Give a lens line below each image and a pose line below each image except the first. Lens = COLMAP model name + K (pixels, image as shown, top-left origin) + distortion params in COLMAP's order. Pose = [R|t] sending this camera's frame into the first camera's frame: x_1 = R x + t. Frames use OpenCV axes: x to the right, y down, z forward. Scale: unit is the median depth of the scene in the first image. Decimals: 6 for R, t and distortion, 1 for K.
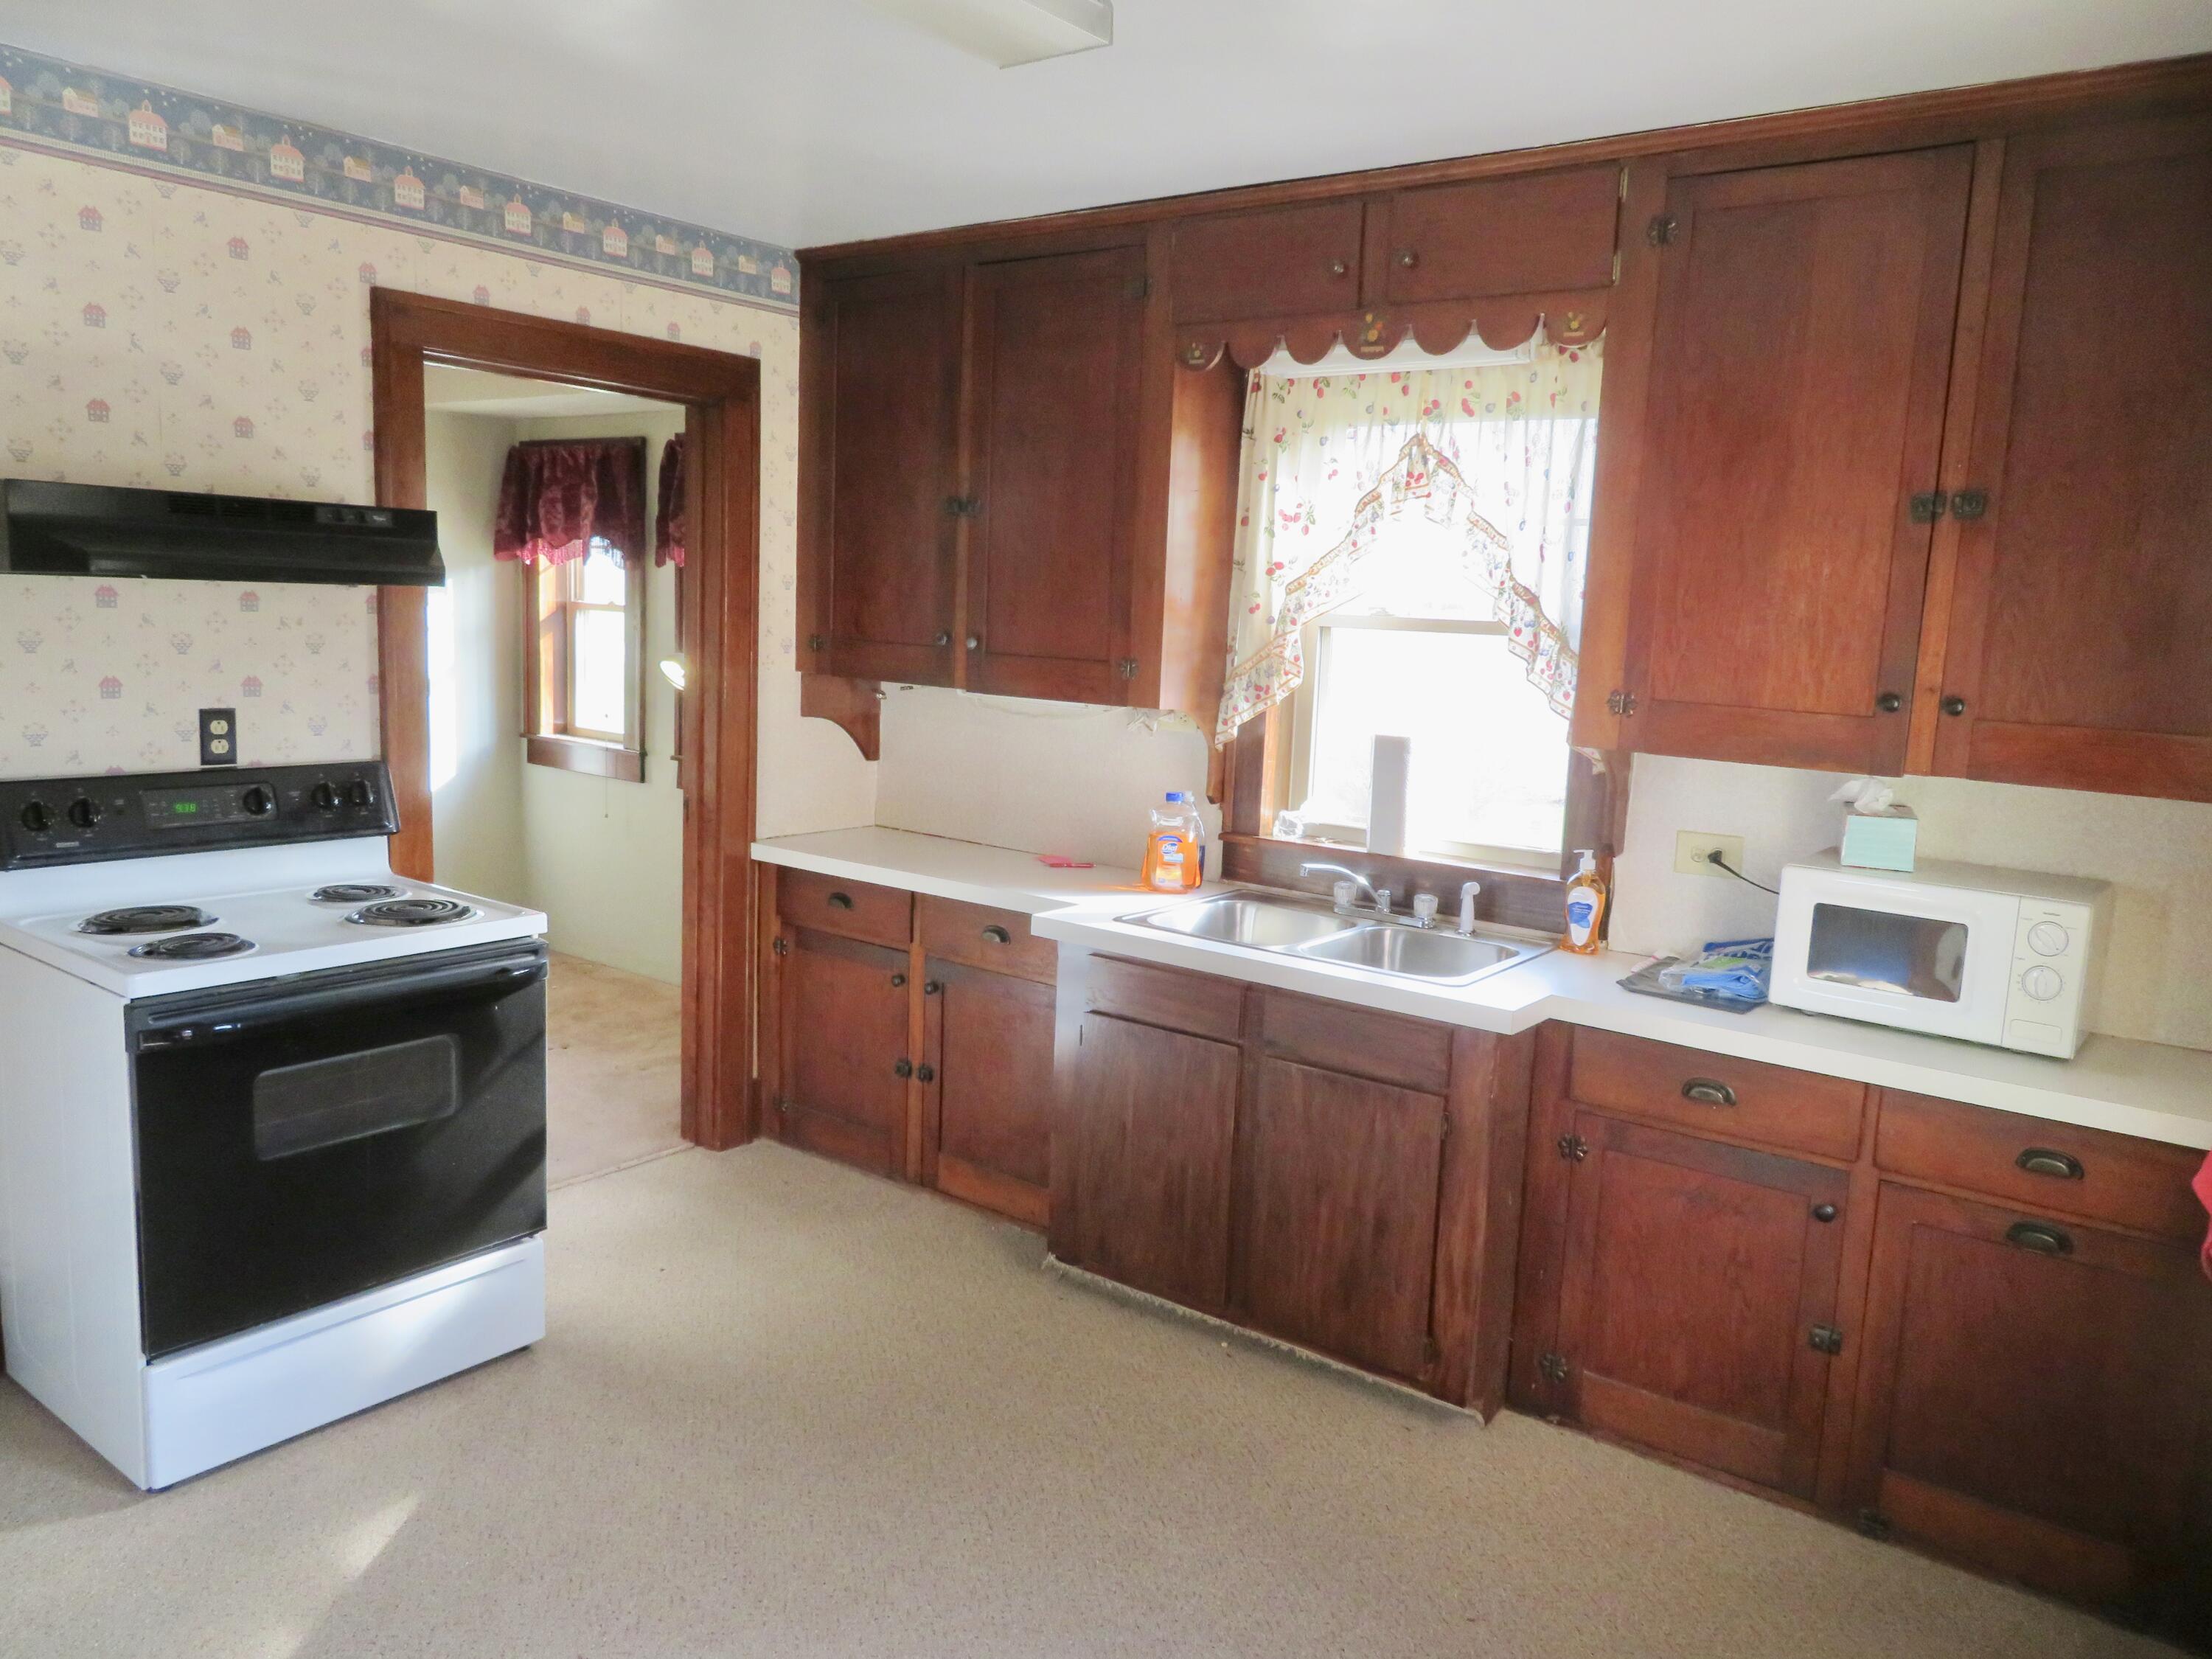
lens RADIAL K [[1595.6, 0, 1106.0], [0, 1595.6, 829.5], [0, 0, 1]] dist [-0.001352, -0.001278]
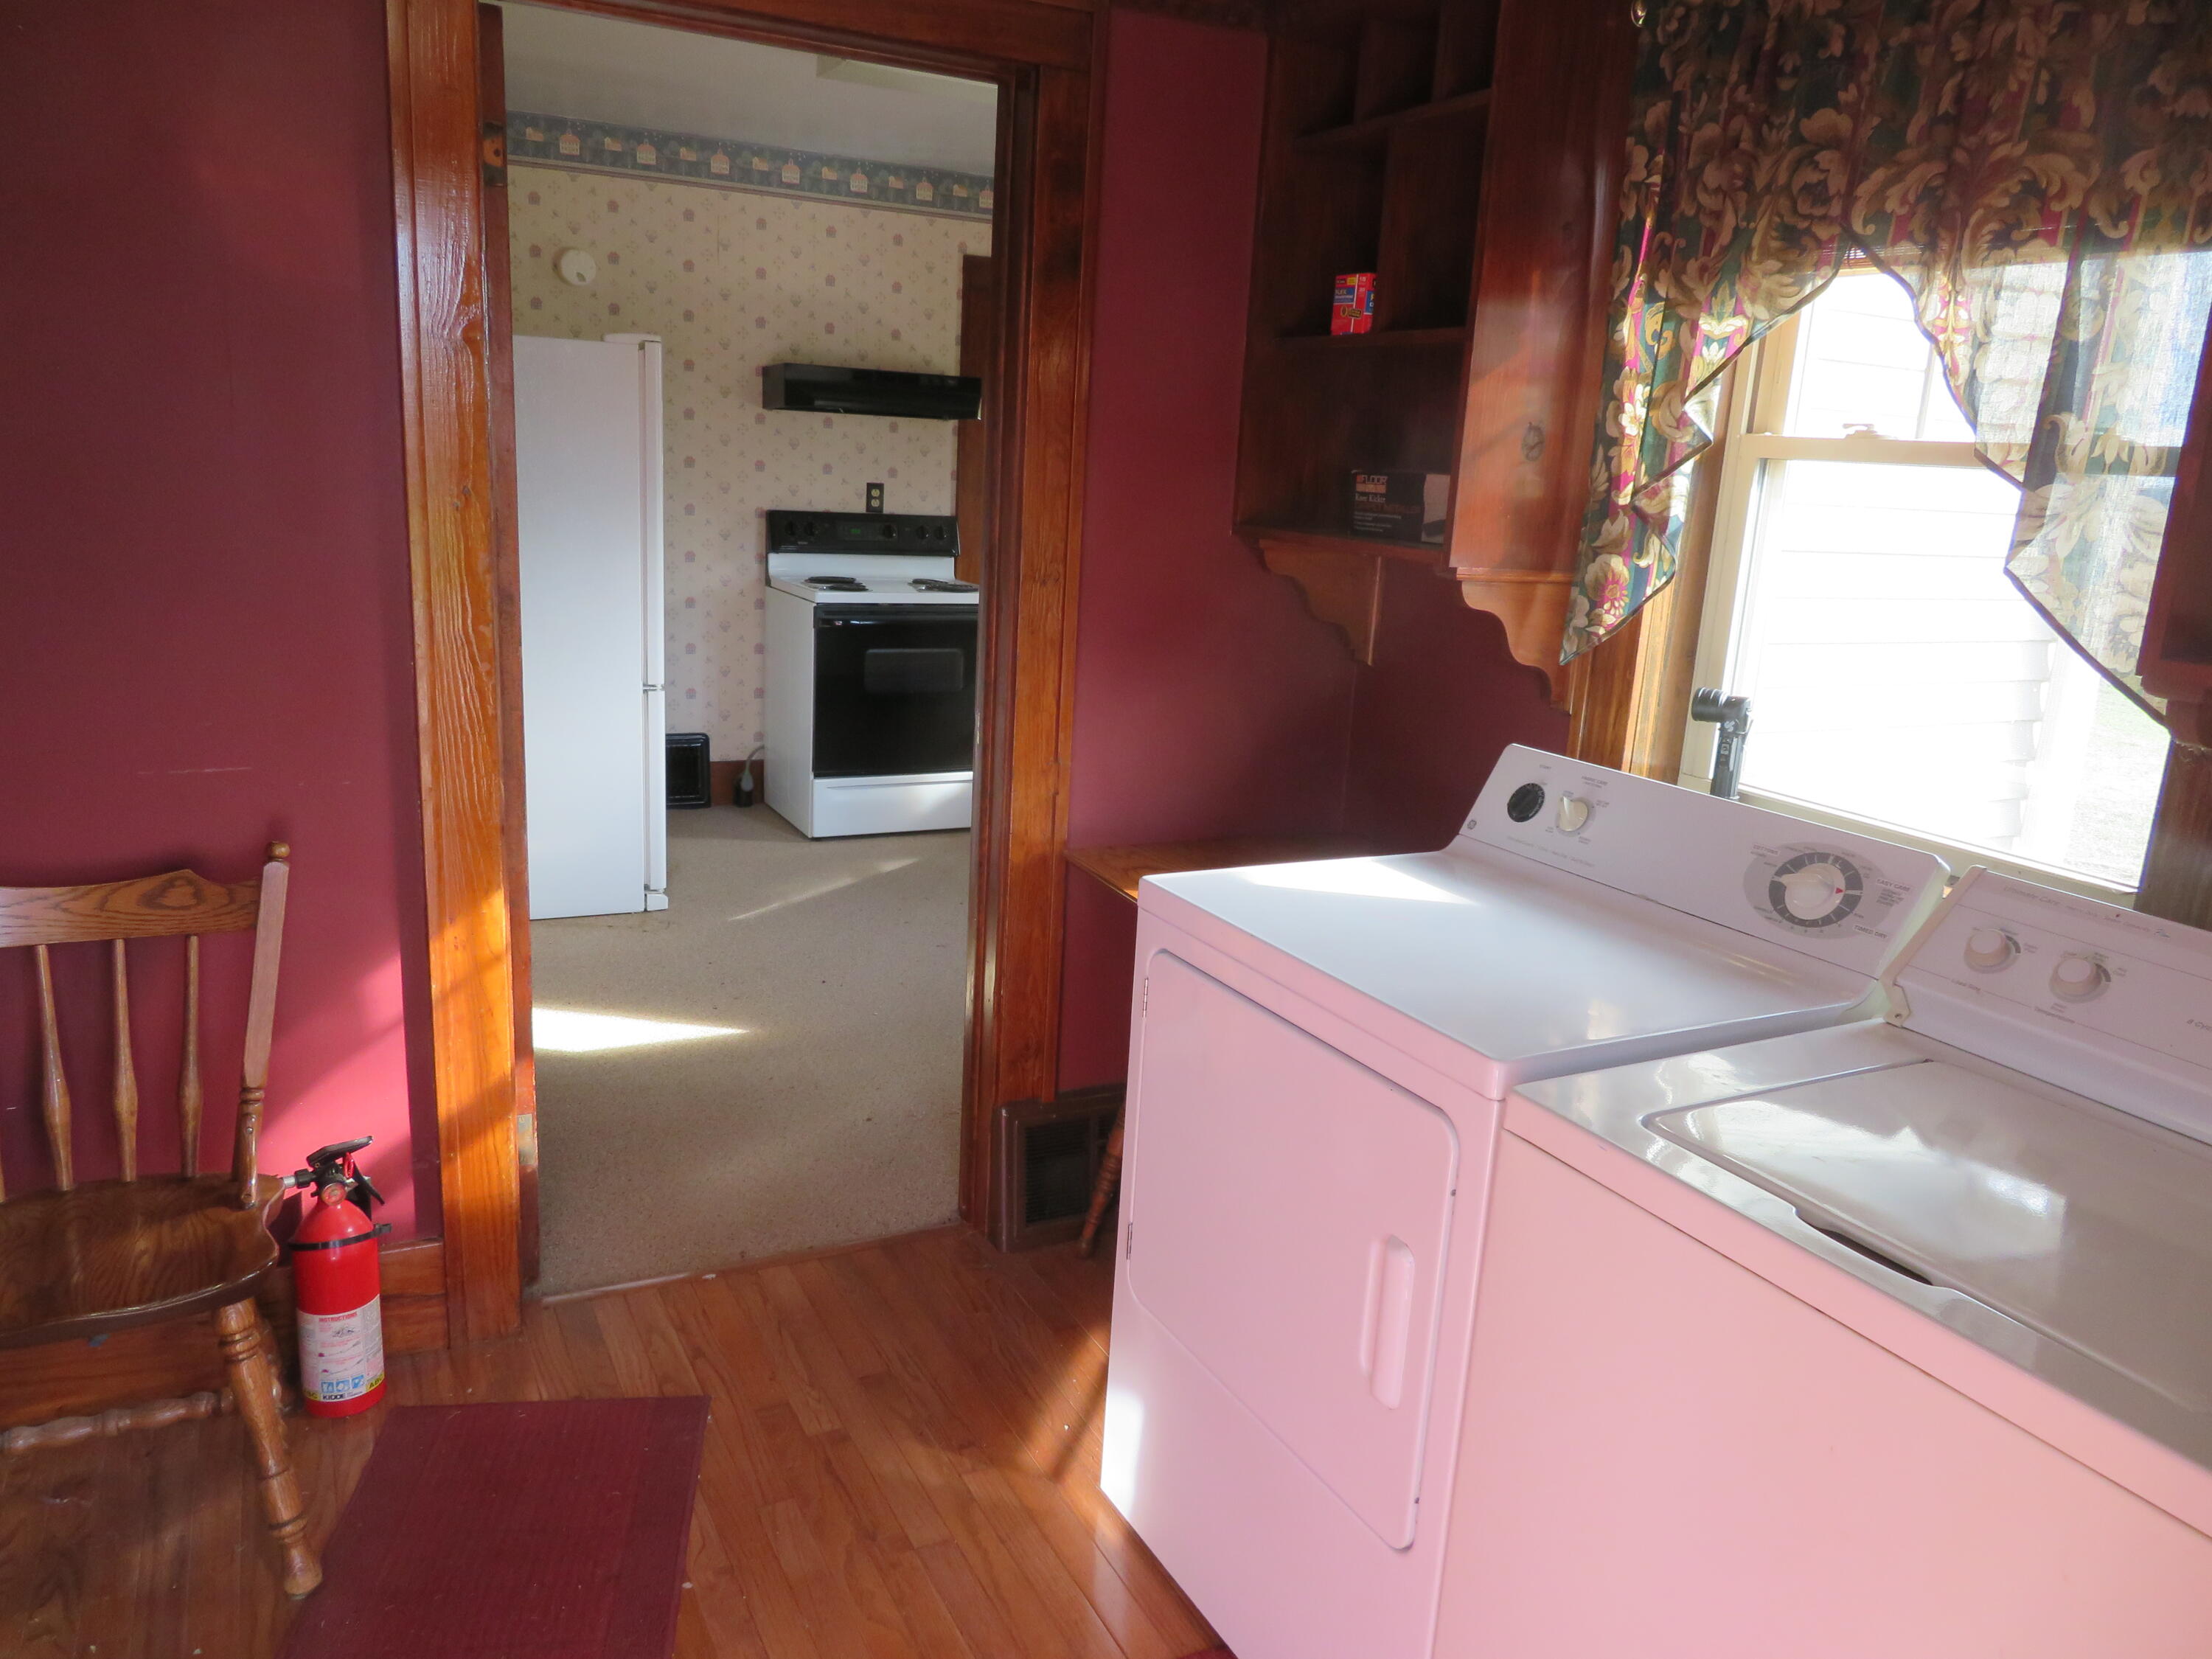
lens RADIAL K [[1556.5, 0, 1106.0], [0, 1556.5, 829.5], [0, 0, 1]] dist [0.002072, -0.000239]
pose [[0.899794, 0.104924, -0.423511, 0.555431], [-0.075068, 0.993409, 0.086623, 0.161643], [0.429808, -0.046151, 0.901740, -0.624004]]
